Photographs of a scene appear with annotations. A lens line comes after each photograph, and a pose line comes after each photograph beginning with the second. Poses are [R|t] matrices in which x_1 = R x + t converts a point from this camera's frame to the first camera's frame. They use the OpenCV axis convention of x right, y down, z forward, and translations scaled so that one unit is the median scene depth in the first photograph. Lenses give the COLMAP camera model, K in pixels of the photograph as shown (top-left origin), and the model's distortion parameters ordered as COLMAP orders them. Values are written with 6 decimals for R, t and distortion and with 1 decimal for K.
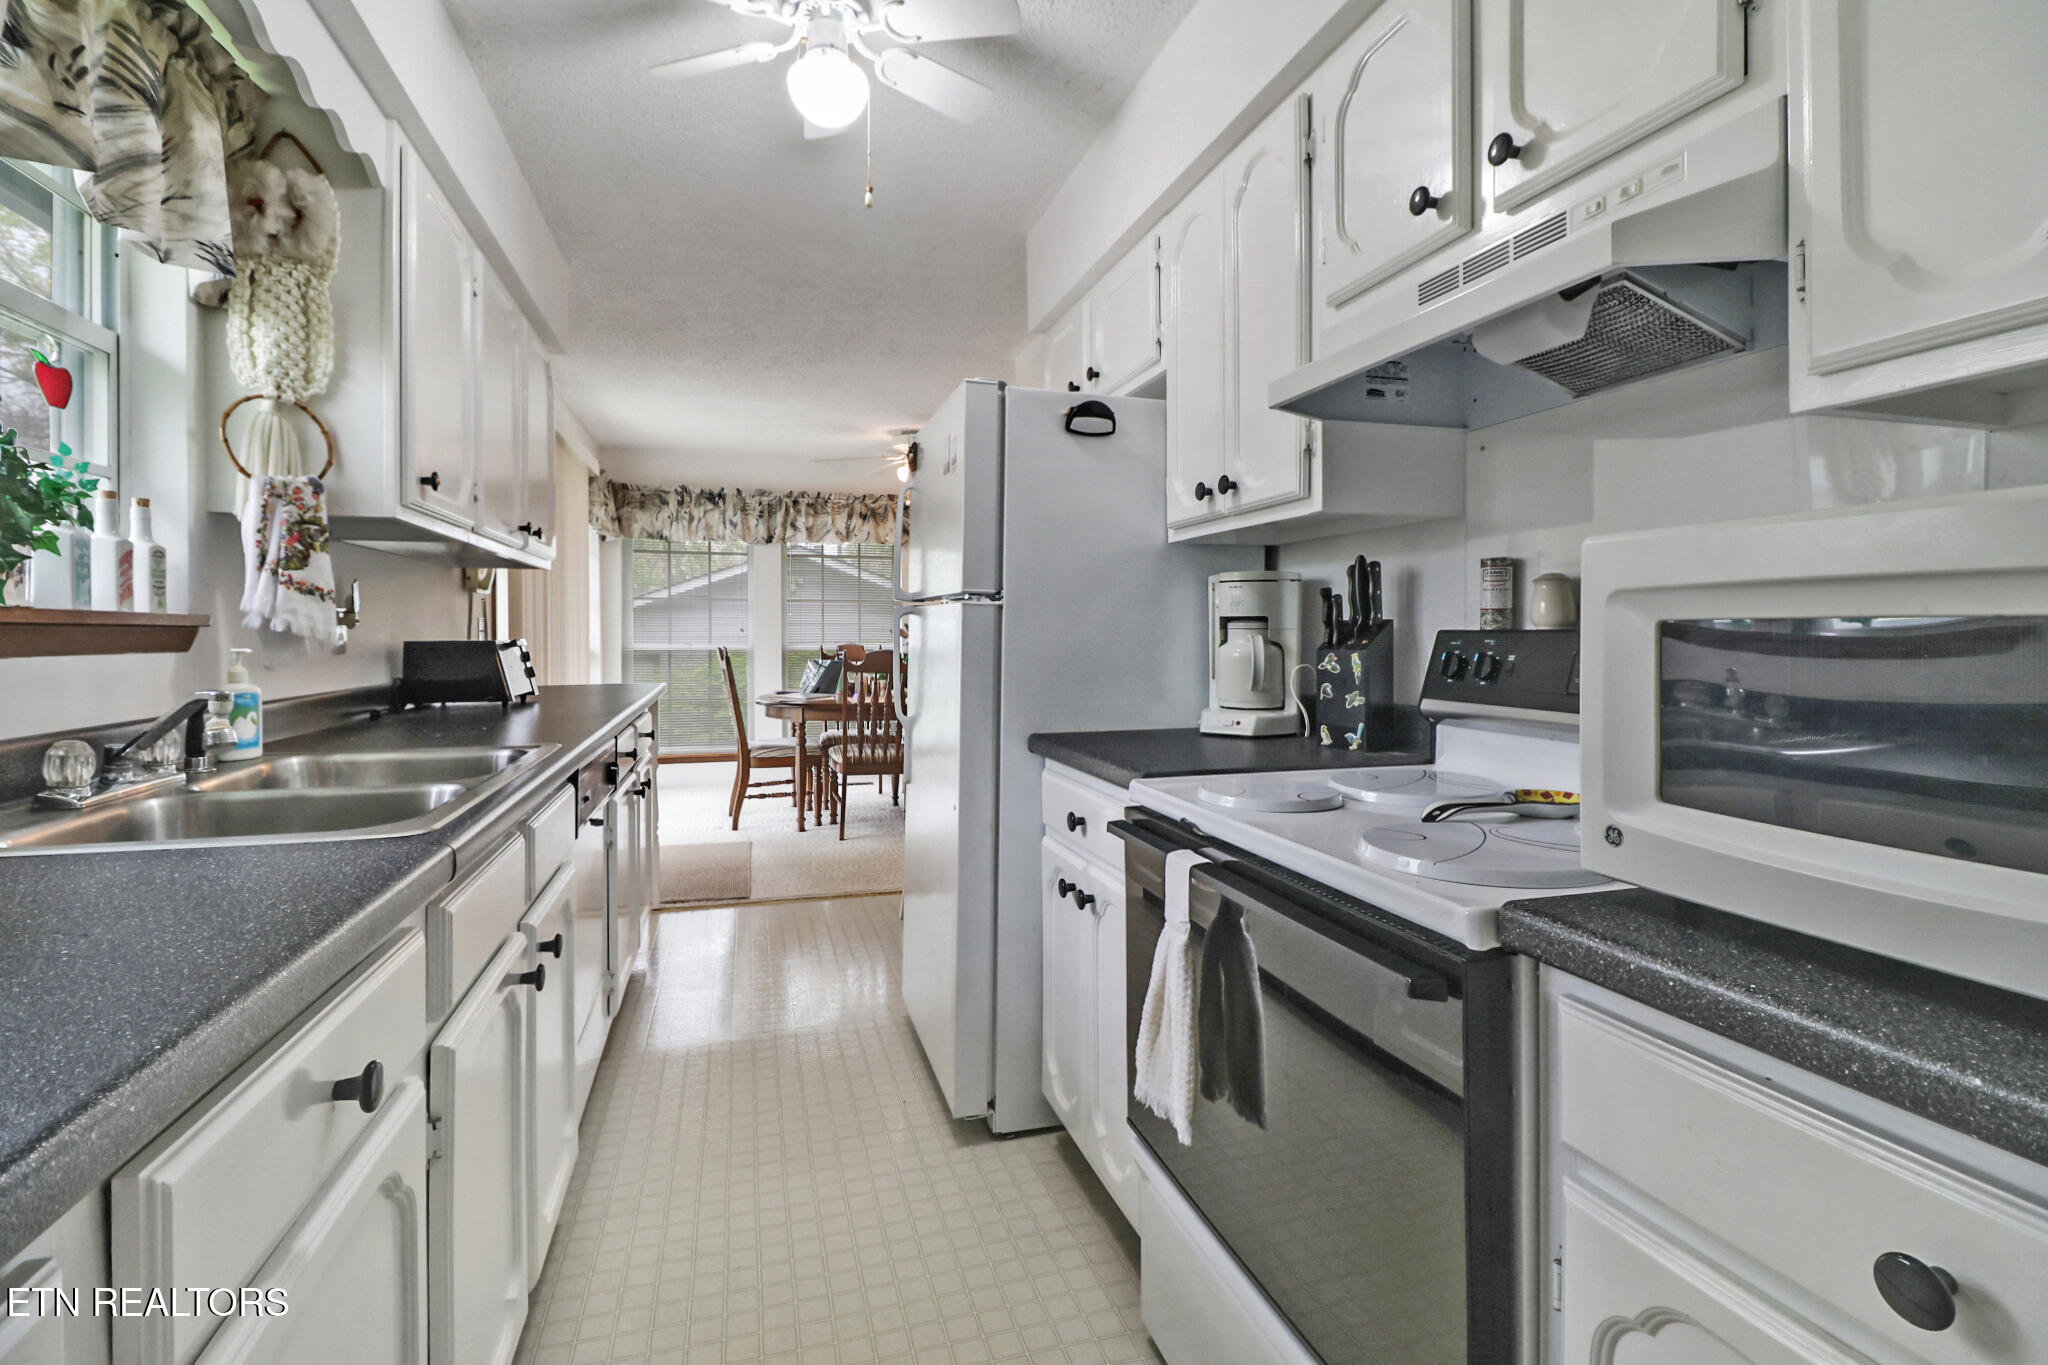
lens RADIAL K [[964.8, 0, 1026.3], [0, 964.8, 645.9], [0, 0, 1]] dist [0.000737, 0.000451]
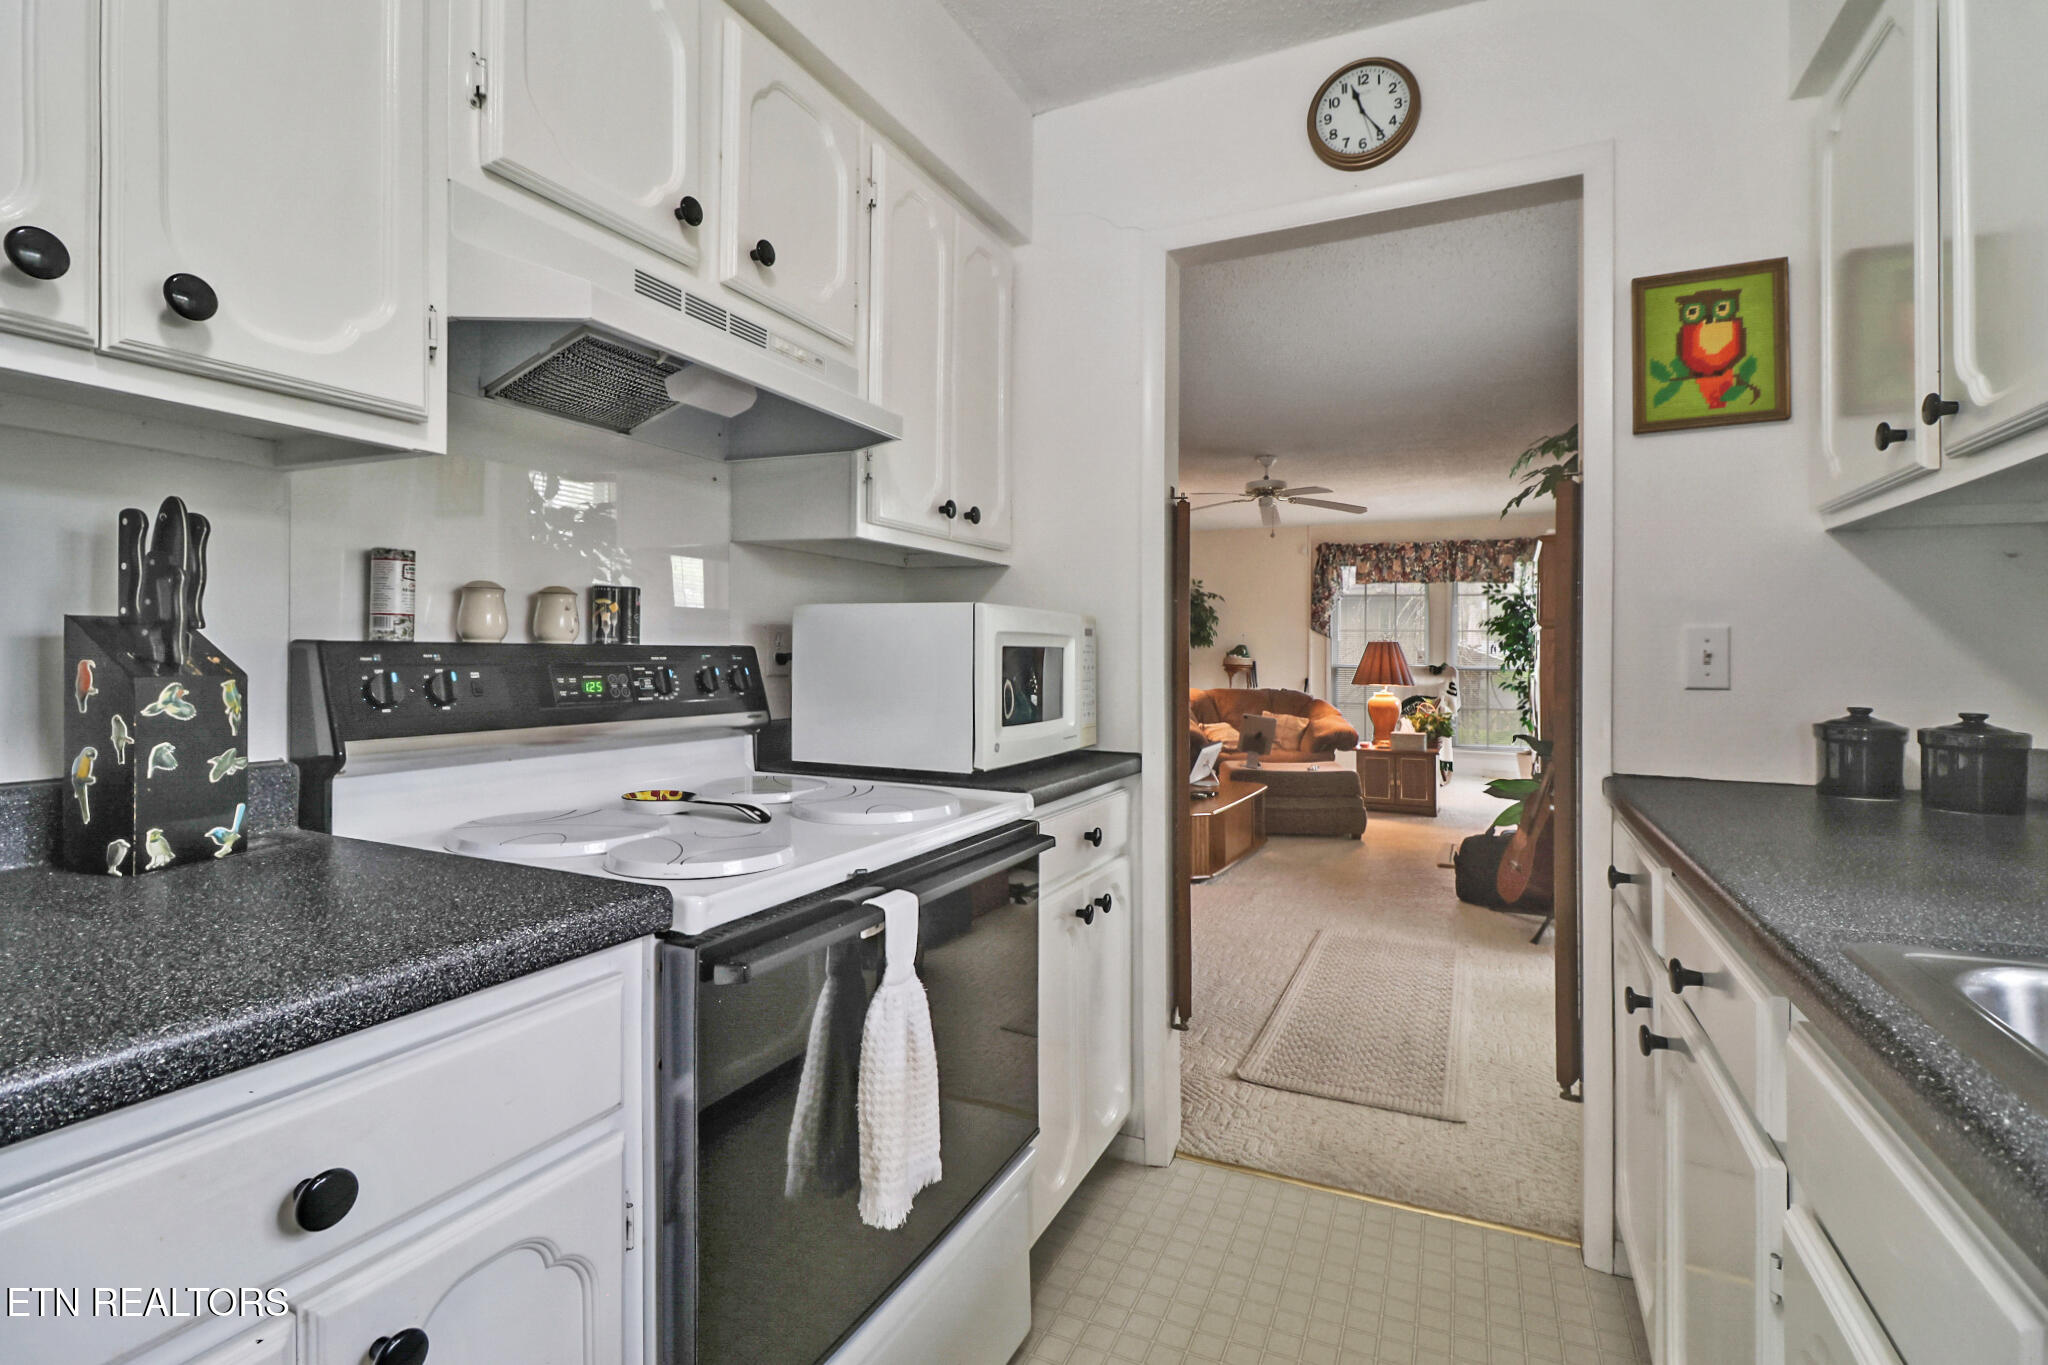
lens RADIAL K [[964.8, 0, 1026.3], [0, 964.8, 645.9], [0, 0, 1]] dist [0.000737, 0.000451]
pose [[-0.748831, 0.012638, 0.662641, -0.460511], [0.015171, 0.999883, -0.001926, -0.004949], [-0.662588, 0.008610, -0.748935, 1.382297]]
